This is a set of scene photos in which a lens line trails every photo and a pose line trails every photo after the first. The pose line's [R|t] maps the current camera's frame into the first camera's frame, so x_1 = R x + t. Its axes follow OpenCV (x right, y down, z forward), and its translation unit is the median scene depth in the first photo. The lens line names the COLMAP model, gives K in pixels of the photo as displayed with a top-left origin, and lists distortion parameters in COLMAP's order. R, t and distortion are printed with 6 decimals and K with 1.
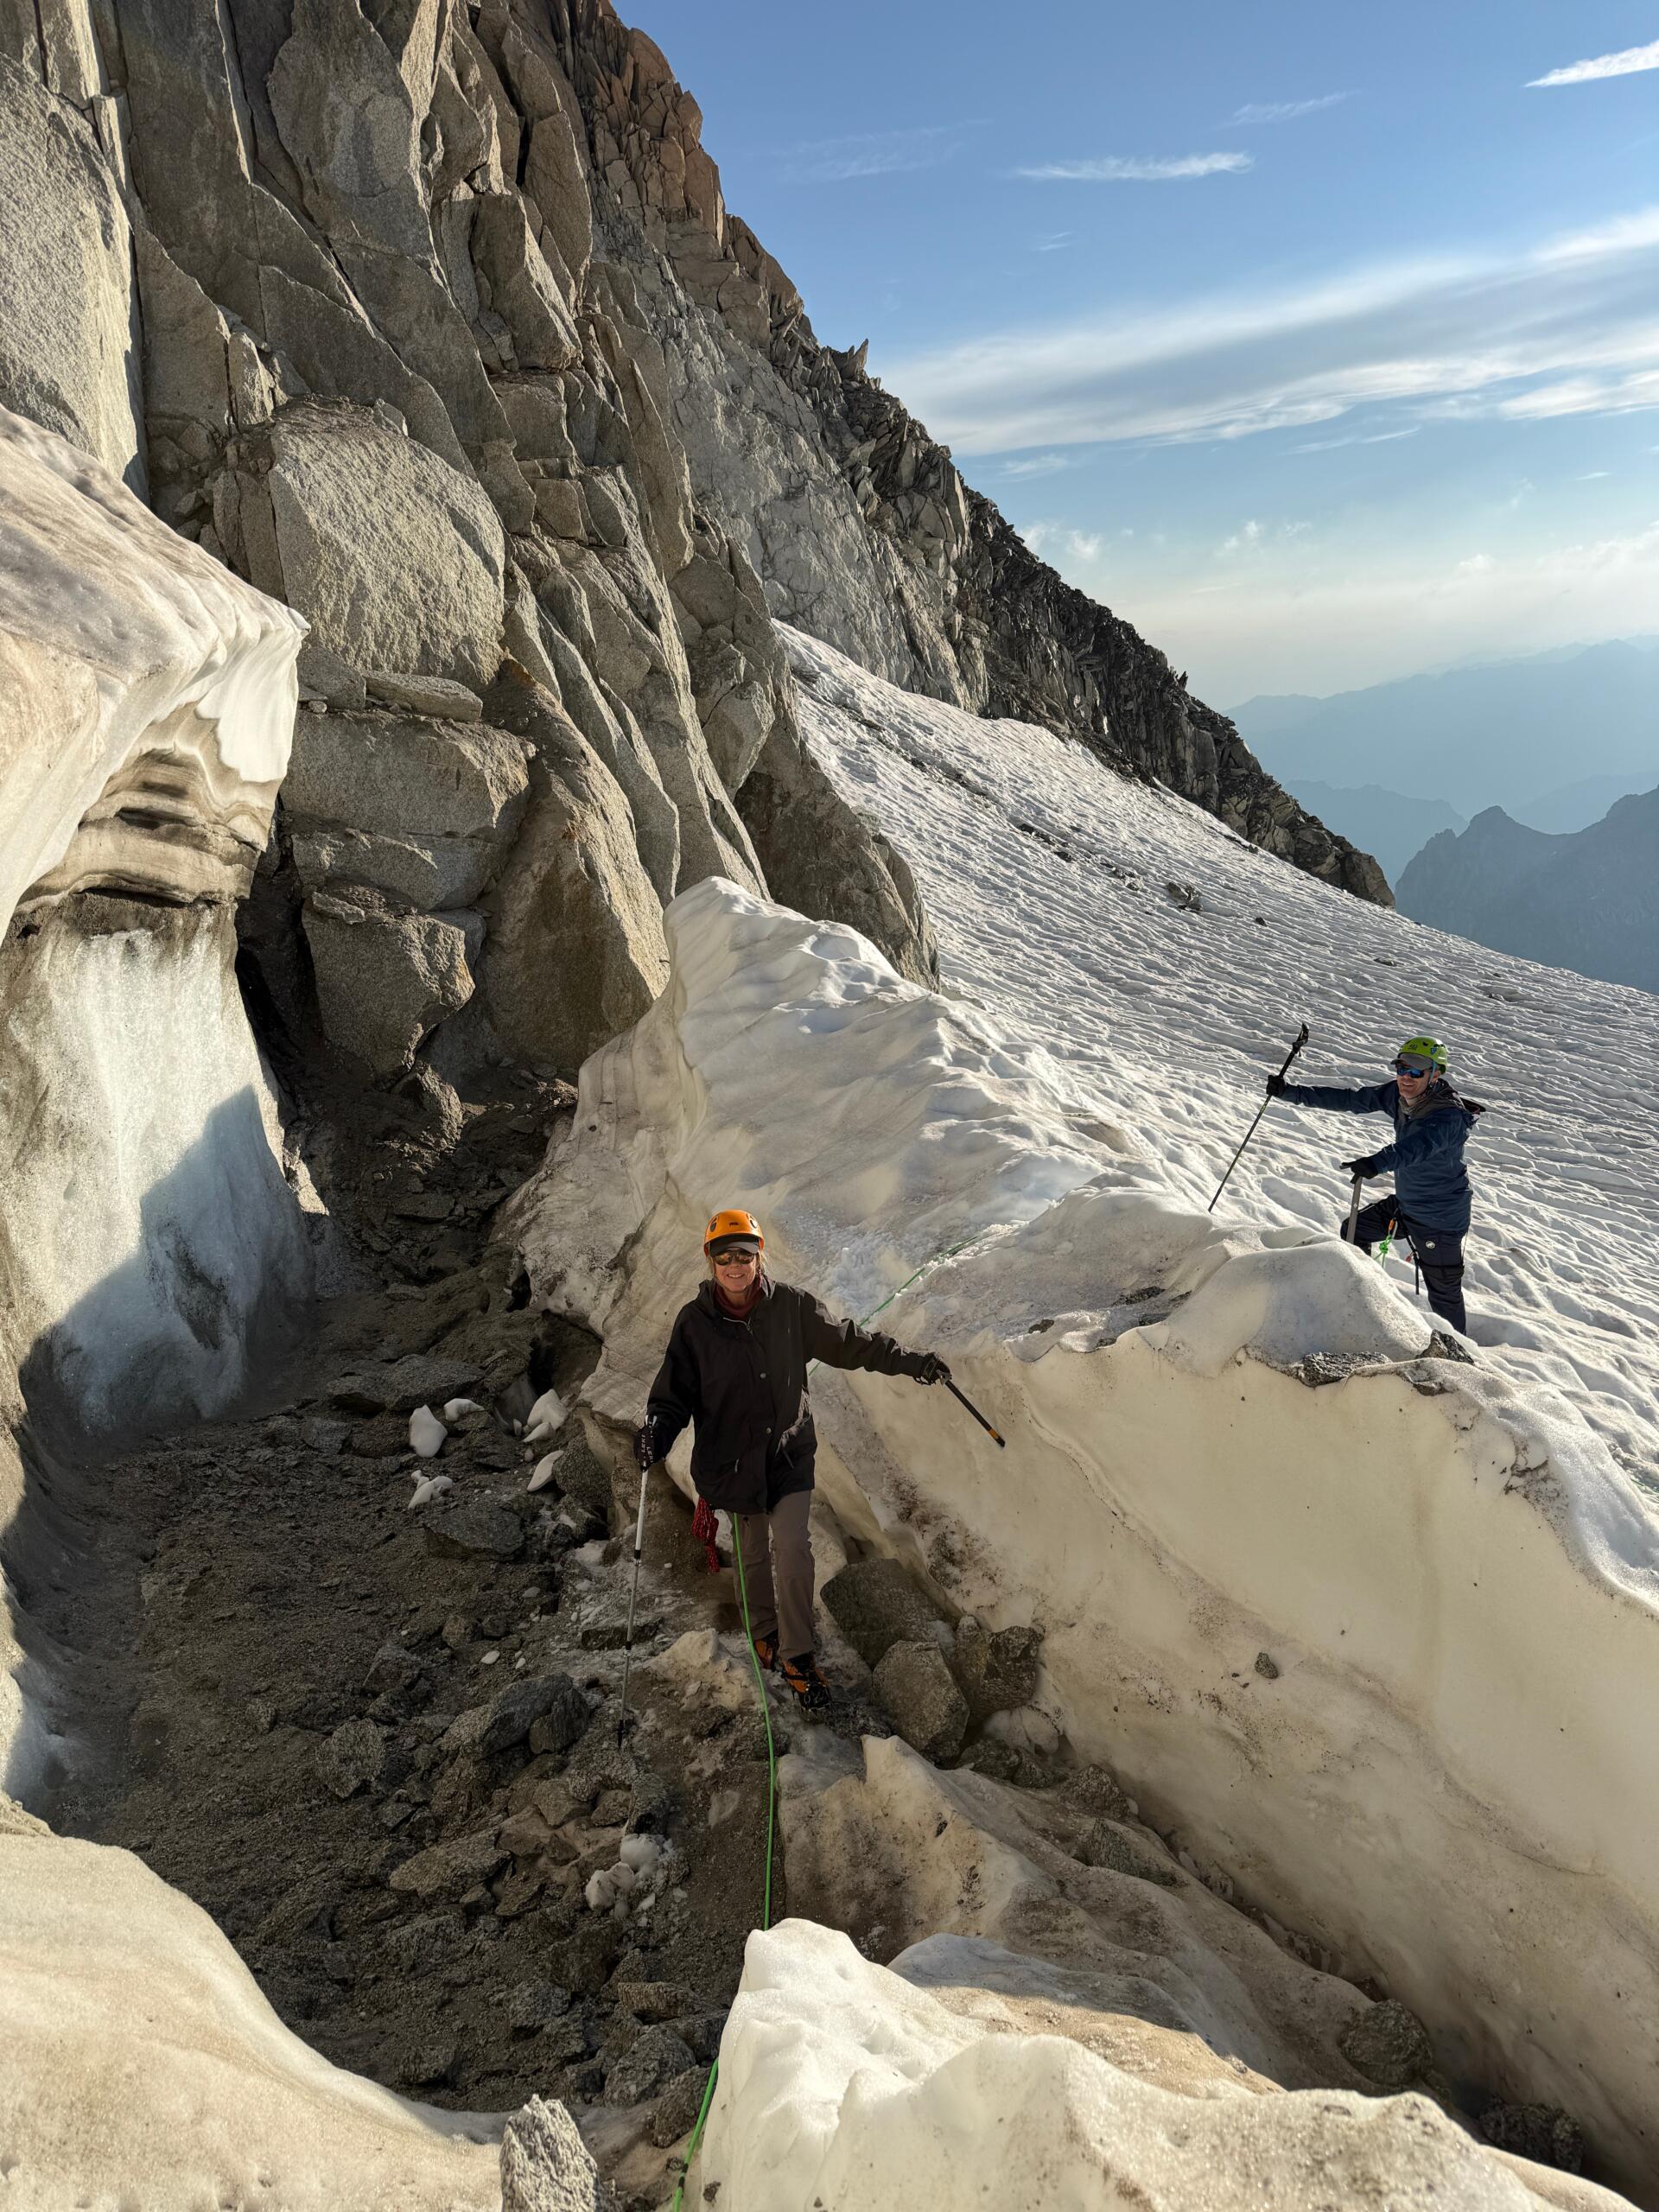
lens RADIAL K [[1548.5, 0, 805.6], [0, 1548.5, 1115.6], [0, 0, 1]] dist [0.081147, -0.080951]
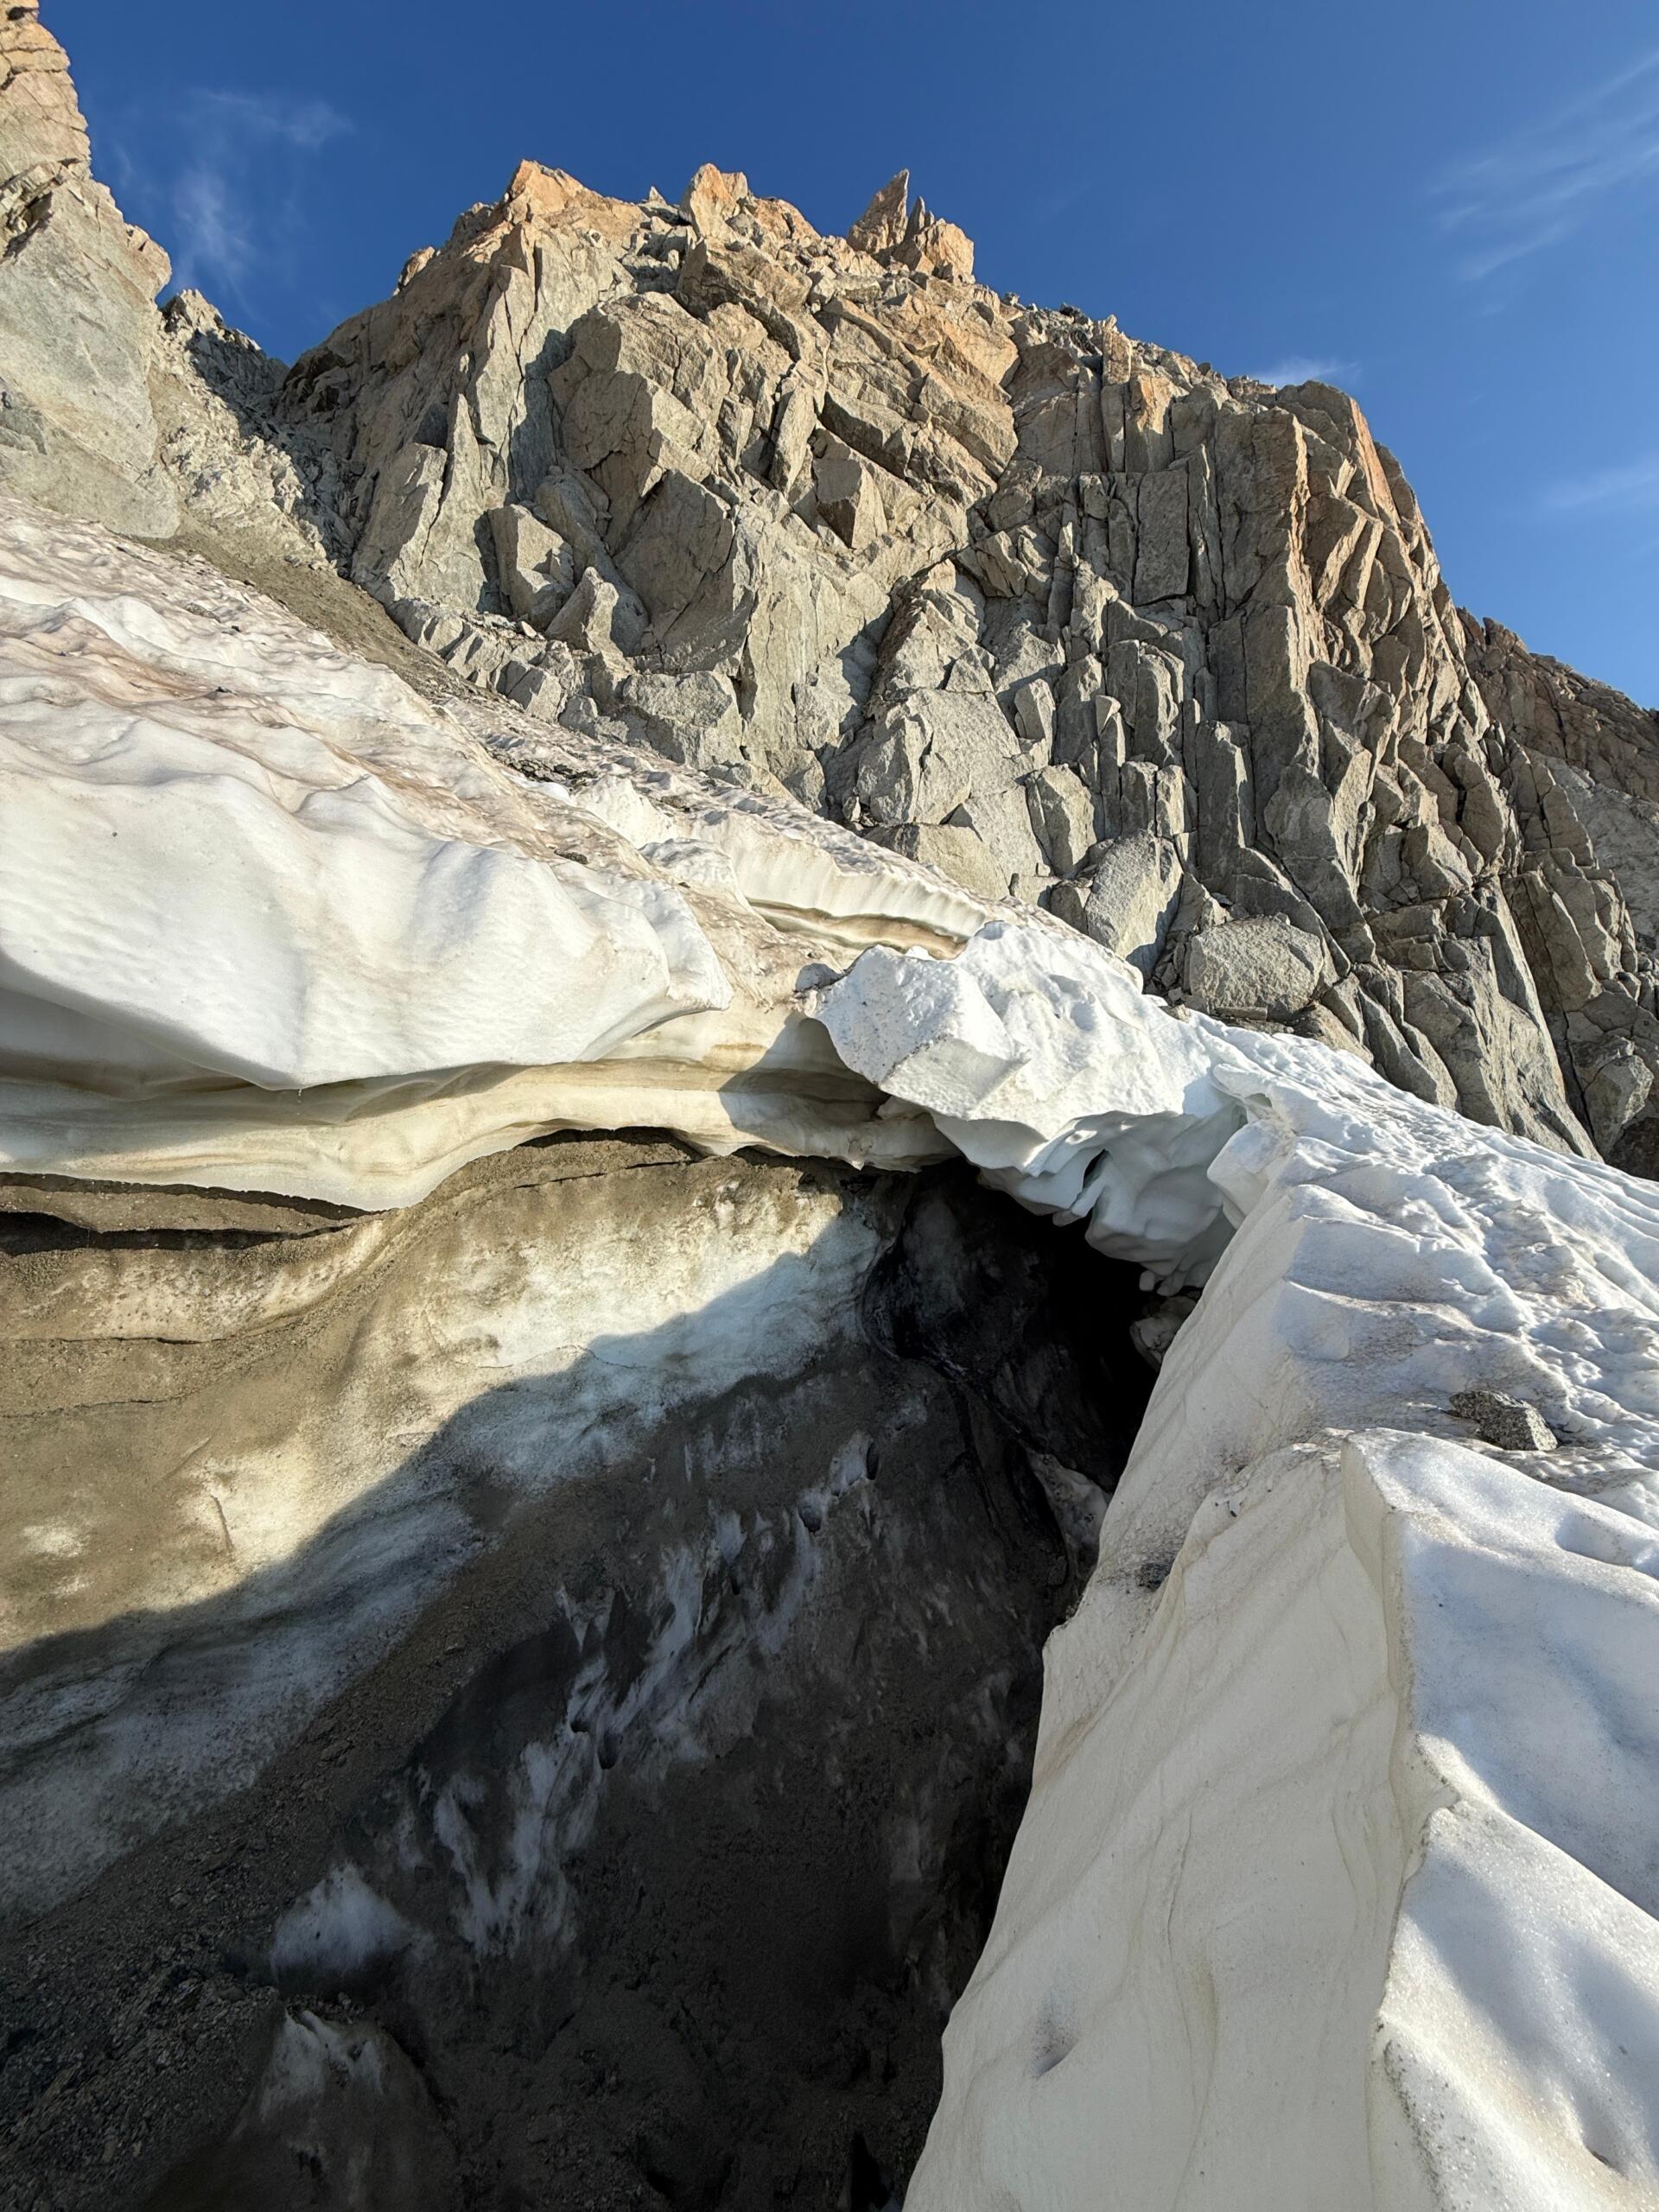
lens RADIAL K [[880.2, 0, 810.6], [0, 880.2, 1106.0], [0, 0, 1]] dist [0.003399, -0.001177]
pose [[0.543523, -0.049182, -0.837952, 0.340436], [-0.243918, 0.945950, -0.213734, 0.204513], [0.803173, 0.320560, 0.502150, -0.085438]]
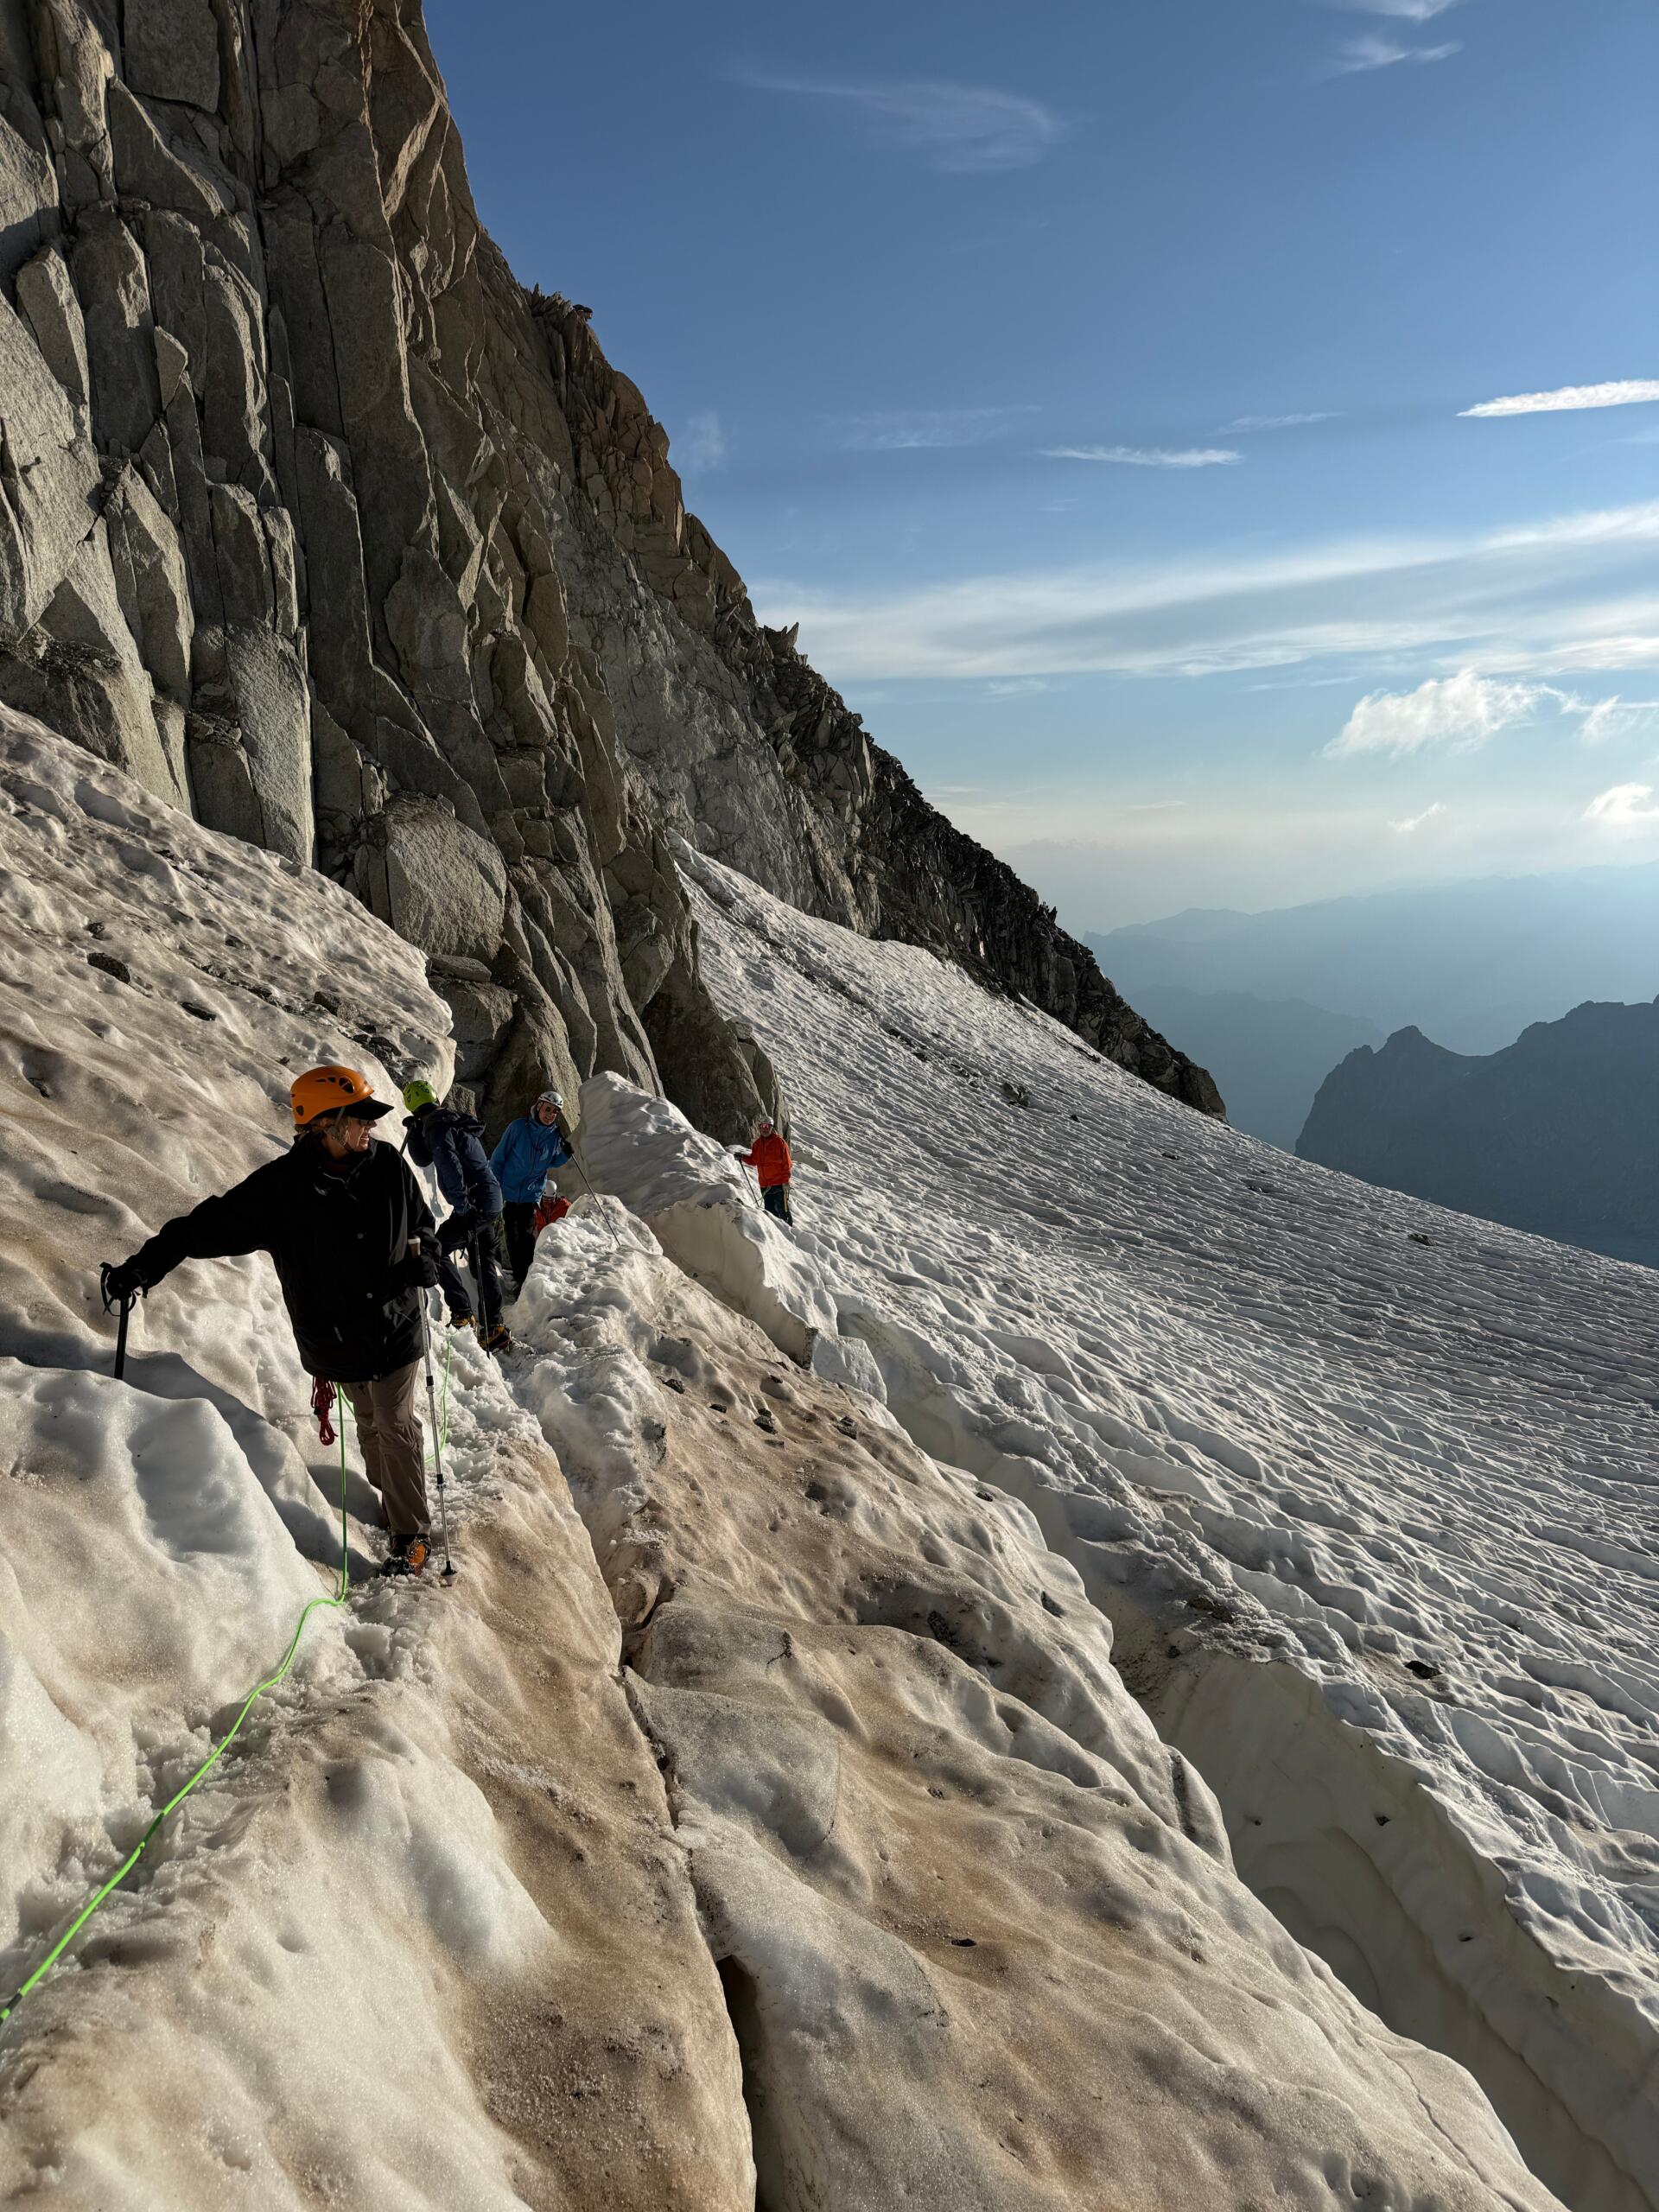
lens RADIAL K [[1548.5, 0, 842.6], [0, 1548.5, 1150.3], [0, 0, 1]] dist [0.081147, -0.080951]
pose [[0.996480, 0.054986, 0.063285, 0.075760], [-0.048985, 0.994483, -0.092758, 0.071177], [-0.068036, 0.089331, 0.993675, -0.609623]]
